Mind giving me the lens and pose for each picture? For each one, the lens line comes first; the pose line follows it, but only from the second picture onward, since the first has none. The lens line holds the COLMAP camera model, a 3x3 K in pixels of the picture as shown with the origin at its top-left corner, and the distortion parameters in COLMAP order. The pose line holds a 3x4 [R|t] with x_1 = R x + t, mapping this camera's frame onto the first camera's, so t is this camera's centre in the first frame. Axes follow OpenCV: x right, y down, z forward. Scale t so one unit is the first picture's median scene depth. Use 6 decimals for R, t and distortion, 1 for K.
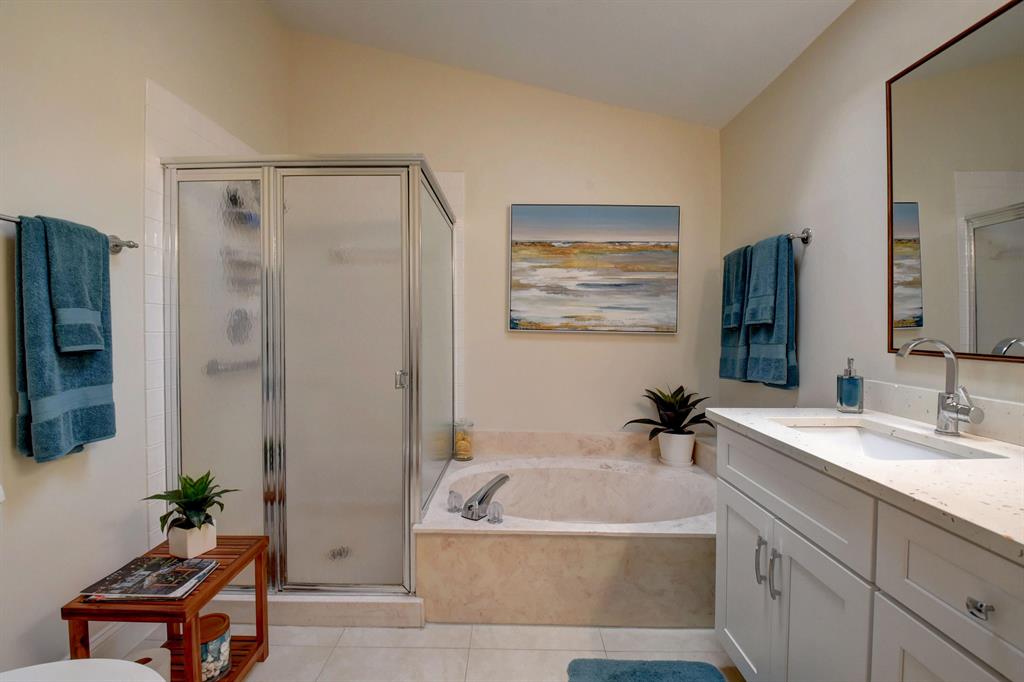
lens RADIAL K [[456.0, 0, 494.7], [0, 456.0, 329.7], [0, 0, 1]] dist [-0.004570, -0.010184]
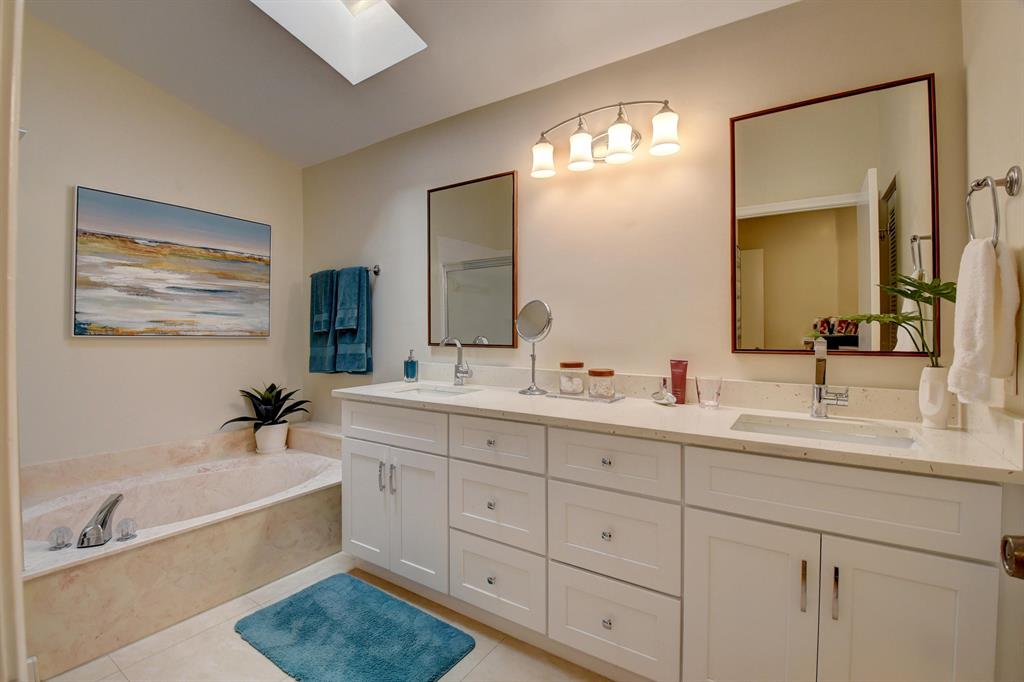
lens RADIAL K [[456.0, 0, 511.6], [0, 456.0, 331.8], [0, 0, 1]] dist [-0.004570, -0.010184]
pose [[0.536080, -0.004387, 0.844156, -0.307505], [0.008252, 0.999966, -0.000044, -0.000442], [-0.844127, 0.006989, 0.536098, -0.151398]]
